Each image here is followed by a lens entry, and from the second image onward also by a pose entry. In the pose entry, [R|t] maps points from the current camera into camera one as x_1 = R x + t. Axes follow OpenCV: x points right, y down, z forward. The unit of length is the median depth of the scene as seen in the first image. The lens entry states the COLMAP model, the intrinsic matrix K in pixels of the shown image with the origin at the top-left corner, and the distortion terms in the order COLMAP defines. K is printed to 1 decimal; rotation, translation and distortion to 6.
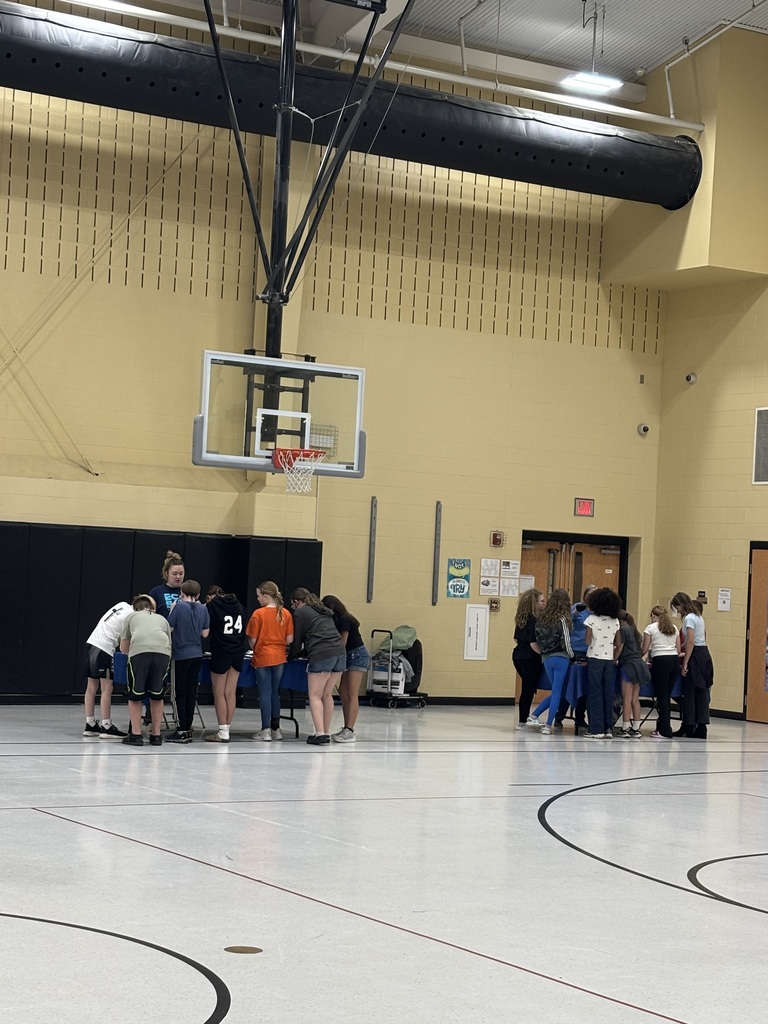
lens RADIAL K [[2028.8, 0, 384.0], [0, 2028.8, 512.0], [0, 0, 1]] dist [0.257658, -0.054298]
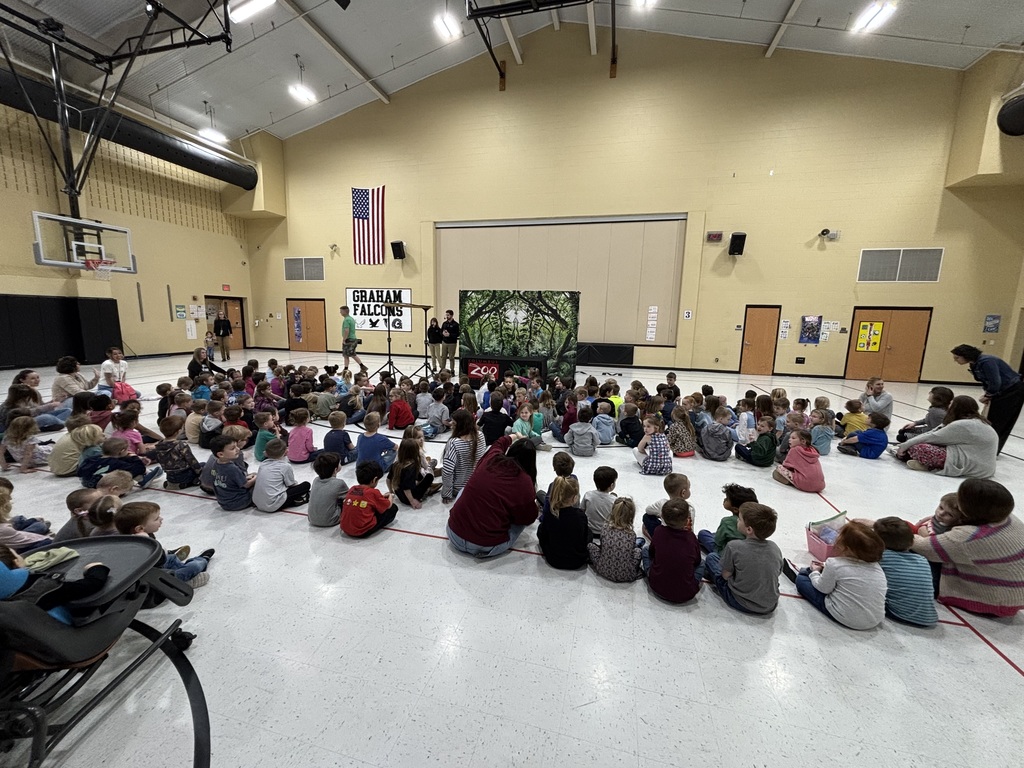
lens RADIAL K [[412.1, 0, 506.9], [0, 412.1, 382.1], [0, 0, 1]] dist [0.000512, 0.000331]
pose [[0.737802, -0.139006, 0.660550, -0.023527], [-0.004553, 0.977520, 0.210795, 0.004411], [-0.675002, -0.158533, 0.720583, 0.237780]]
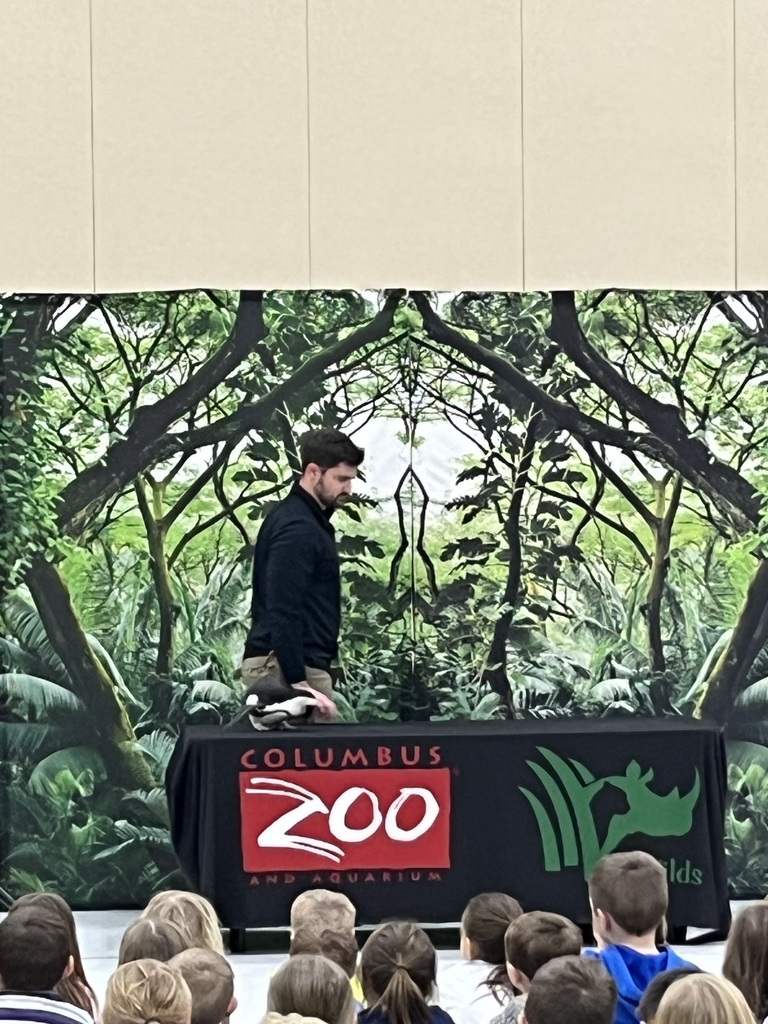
lens RADIAL K [[3932.8, 0, 384.0], [0, 3932.8, 512.0], [0, 0, 1]] dist [0.222966, 2.622384]
pose [[0.469468, -0.059204, 0.880962, -0.253445], [0.010383, 0.998051, 0.061539, -0.001414], [-0.882888, -0.019744, 0.469167, 0.265870]]
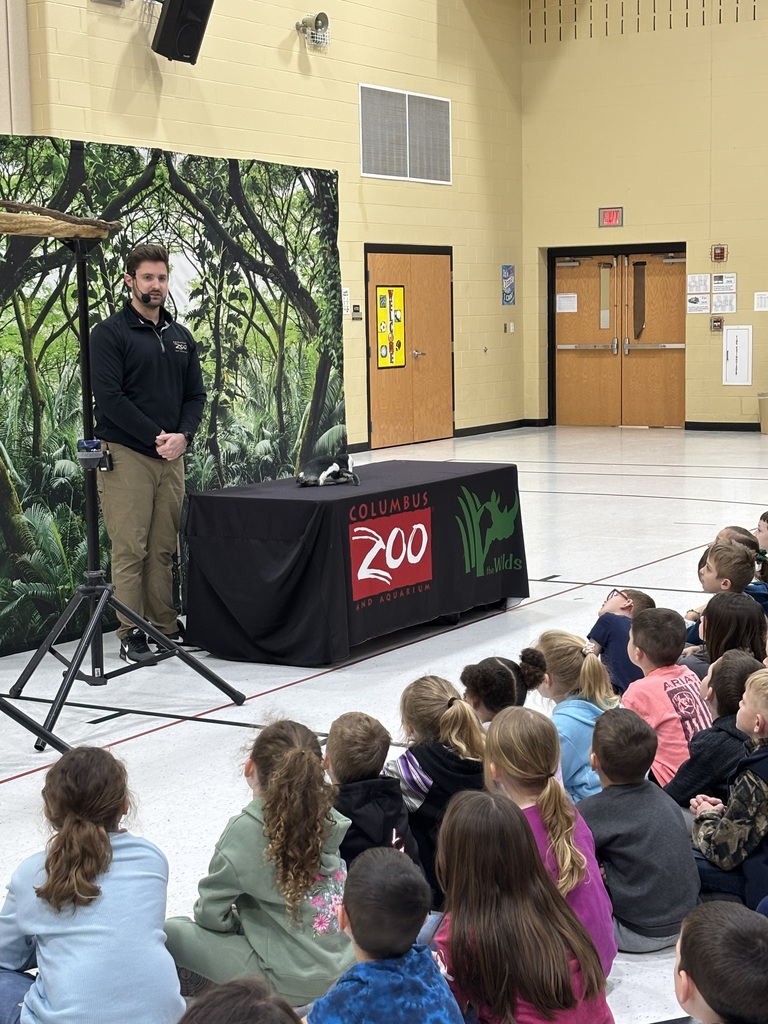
lens RADIAL K [[1797.2, 0, 384.0], [0, 1797.2, 512.0], [0, 0, 1]] dist [0.245222, -1.227246]
pose [[-0.447456, -0.142259, 0.882919, -0.074783], [-0.028261, 0.989023, 0.145032, 0.018688], [-0.893860, 0.039943, -0.446564, 0.656553]]
